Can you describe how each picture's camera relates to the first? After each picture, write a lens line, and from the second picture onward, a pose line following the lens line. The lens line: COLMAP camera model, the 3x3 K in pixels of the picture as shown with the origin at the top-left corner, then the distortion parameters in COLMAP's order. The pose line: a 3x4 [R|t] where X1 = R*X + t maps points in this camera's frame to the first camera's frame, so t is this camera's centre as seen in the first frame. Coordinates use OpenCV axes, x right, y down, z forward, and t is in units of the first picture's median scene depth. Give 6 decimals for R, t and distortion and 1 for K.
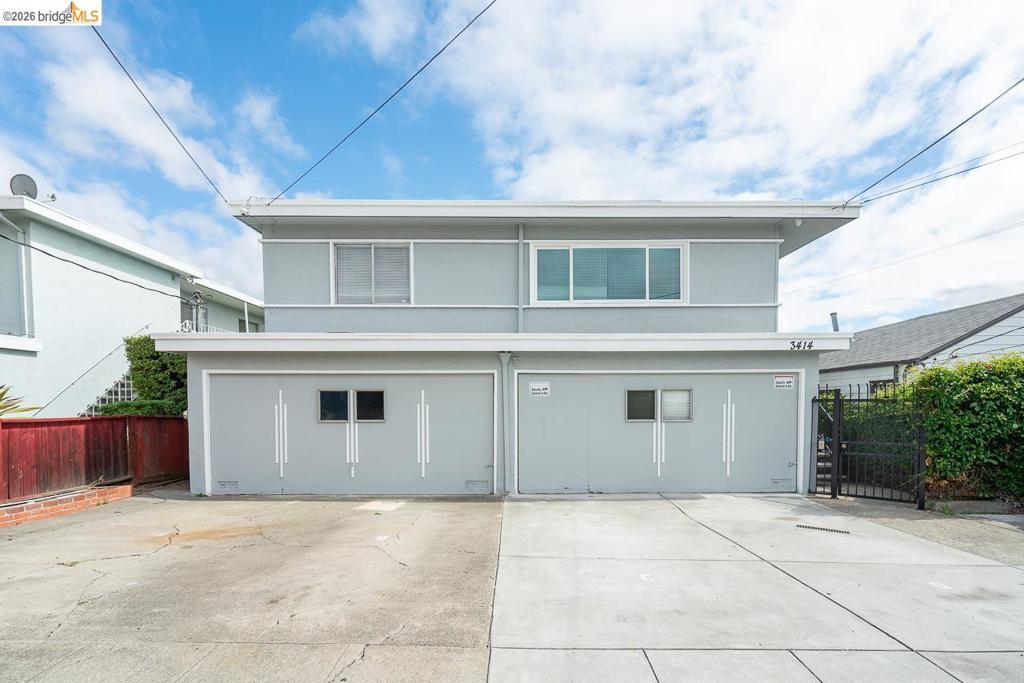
lens RADIAL K [[480.9, 0, 513.5], [0, 480.9, 415.6], [0, 0, 1]] dist [-0.001627, 0.000130]
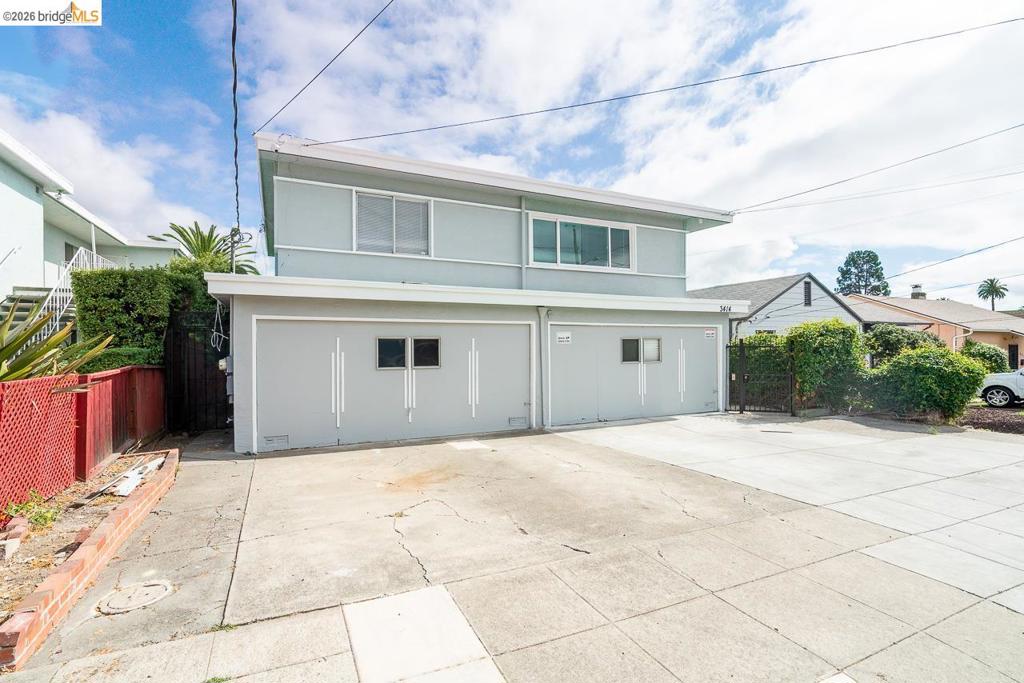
lens RADIAL K [[464.1, 0, 510.7], [0, 464.1, 338.3], [0, 0, 1]] dist [-0.000923, 0.000147]
pose [[0.910879, 0.004562, 0.412648, -0.545110], [0.011324, 0.999286, -0.036046, -0.013453], [-0.412518, 0.037506, 0.910177, -0.005447]]
